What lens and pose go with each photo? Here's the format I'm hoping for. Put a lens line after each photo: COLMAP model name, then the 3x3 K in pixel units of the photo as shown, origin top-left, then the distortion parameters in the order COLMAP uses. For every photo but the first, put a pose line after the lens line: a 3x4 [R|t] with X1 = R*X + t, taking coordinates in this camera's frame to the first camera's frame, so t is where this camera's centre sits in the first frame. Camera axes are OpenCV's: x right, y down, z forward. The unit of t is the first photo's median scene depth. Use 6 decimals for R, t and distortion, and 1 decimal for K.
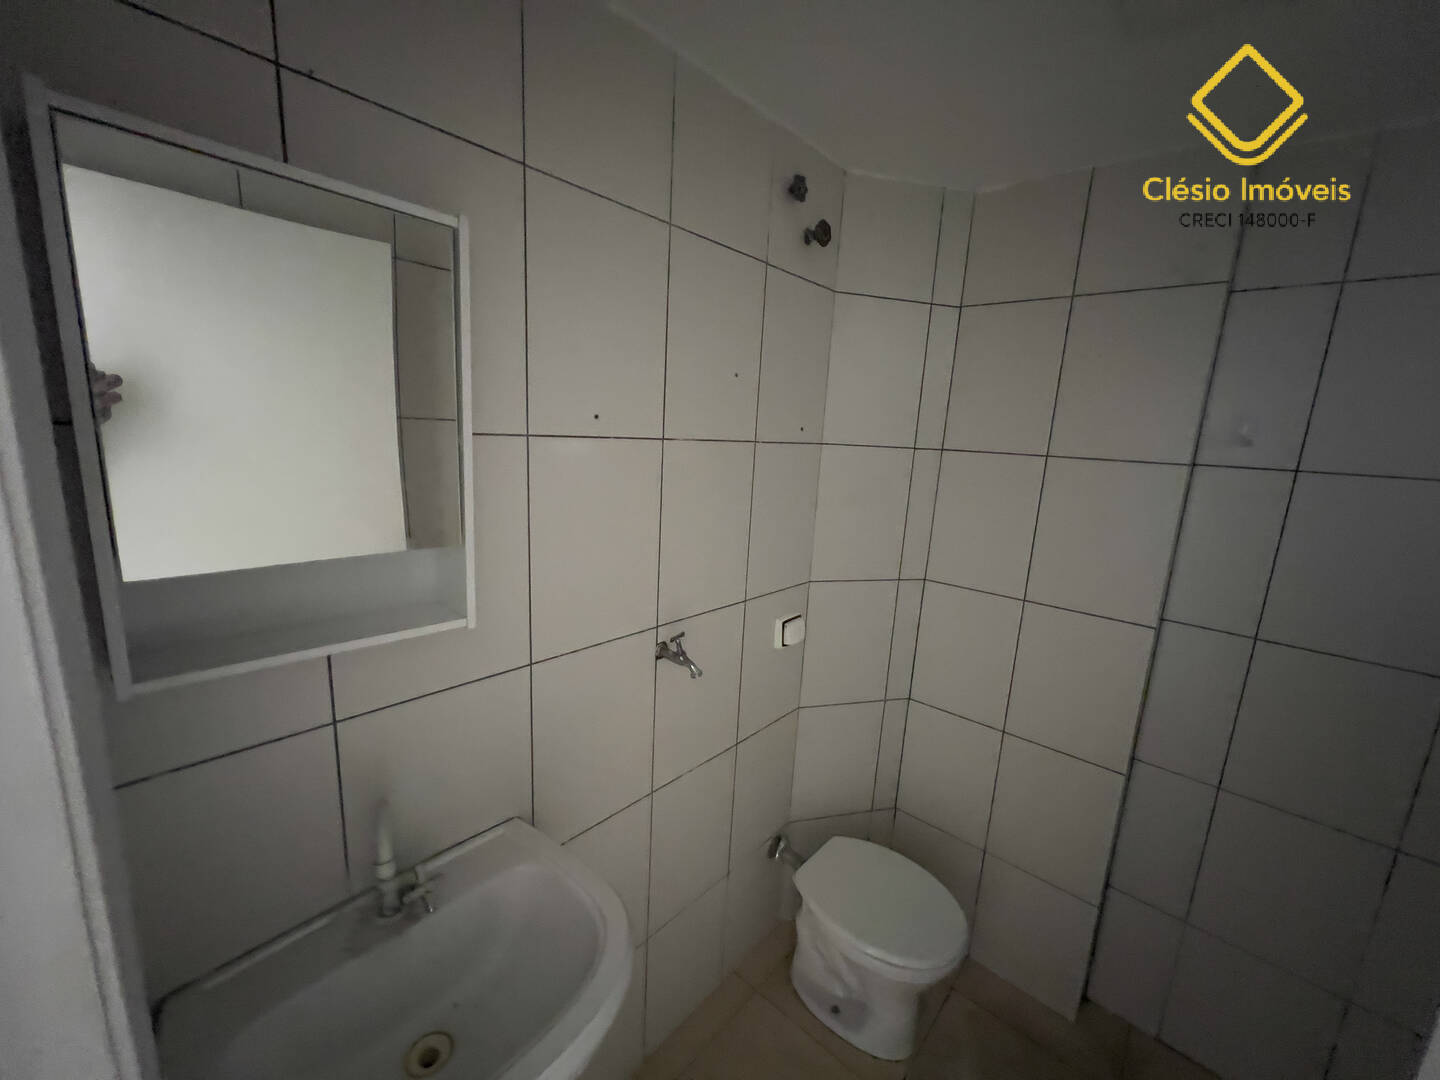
lens RADIAL K [[576.6, 0, 723.9], [0, 576.6, 542.9], [0, 0, 1]] dist [0.001645, -0.000007]
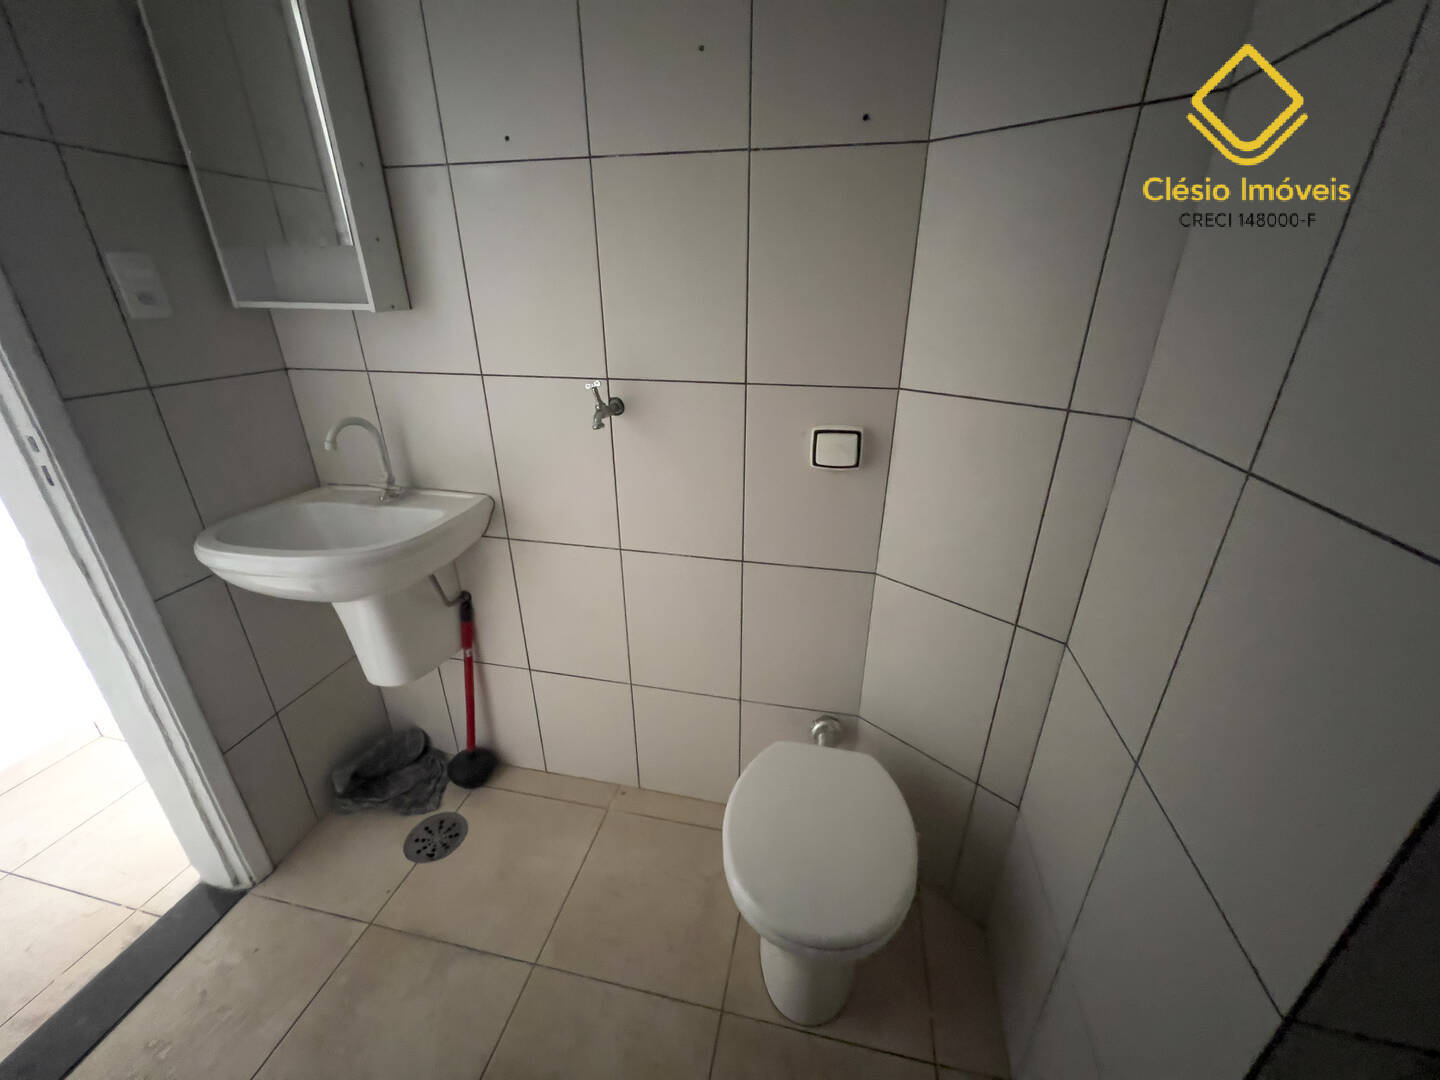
lens RADIAL K [[576.6, 0, 723.9], [0, 576.6, 542.9], [0, 0, 1]] dist [0.001645, -0.000007]
pose [[0.490563, 0.307869, -0.815208, 0.727570], [-0.147262, 0.951344, 0.270664, 0.095942], [0.858872, -0.012729, 0.512032, 0.546977]]
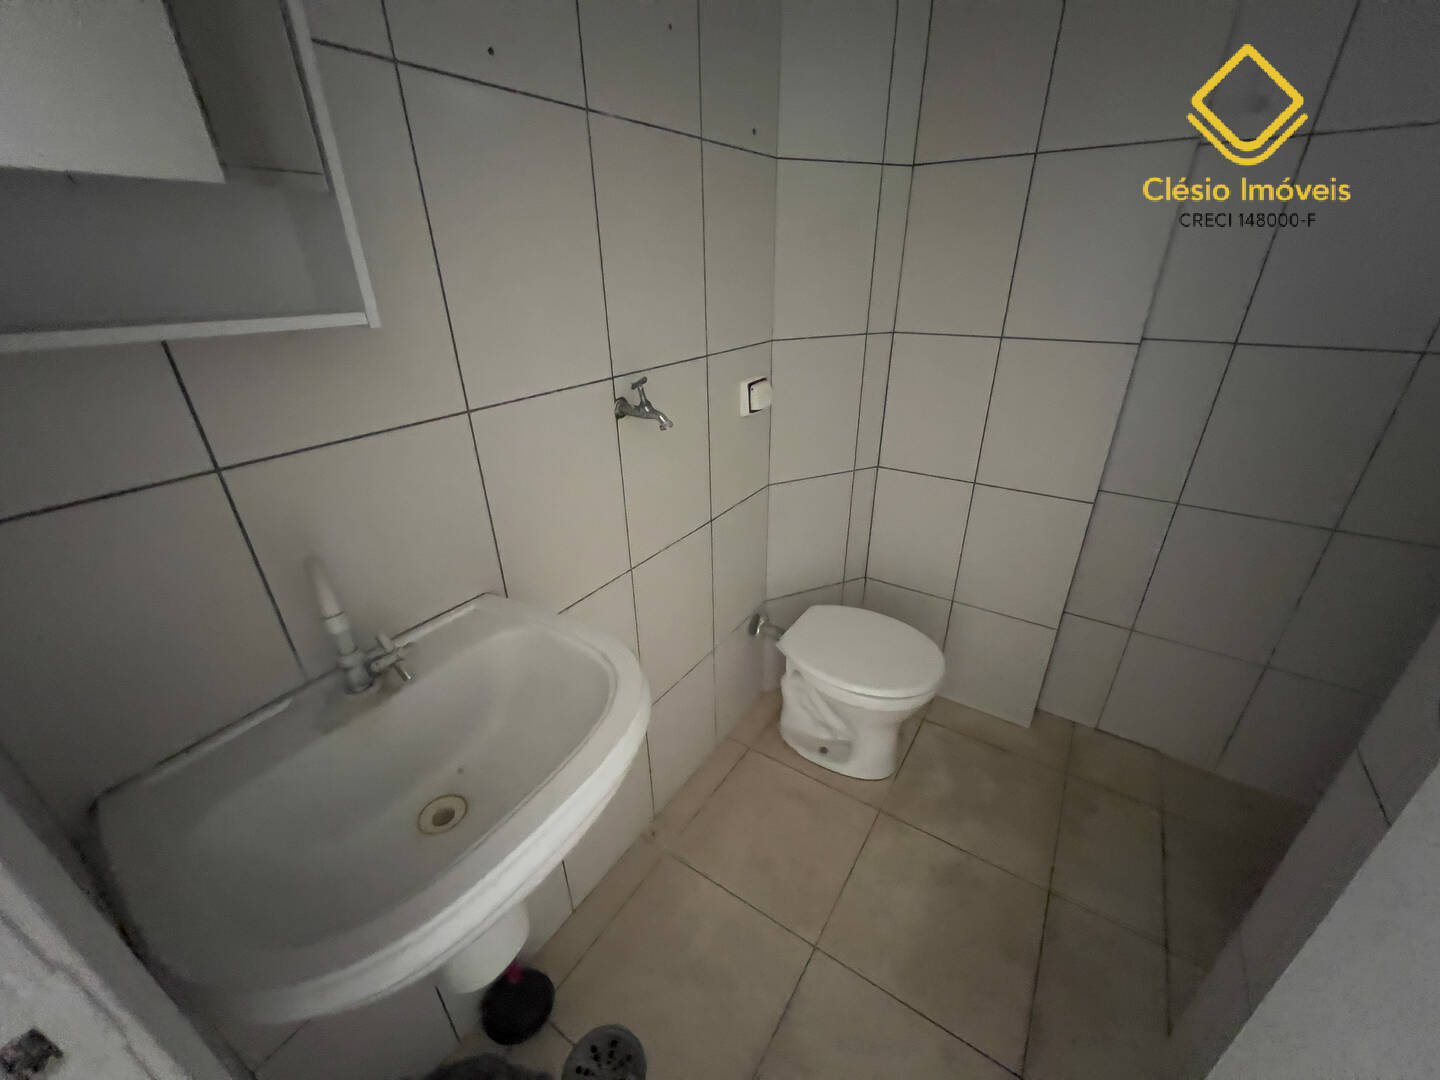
lens RADIAL K [[574.2, 0, 720.0], [0, 574.2, 540.0], [0, 0, 1]] dist [0.000843, 0.000016]
pose [[0.988850, -0.119667, 0.088636, -0.052381], [0.092926, 0.960947, 0.260662, 0.140939], [-0.116367, -0.249519, 0.961353, 0.090654]]
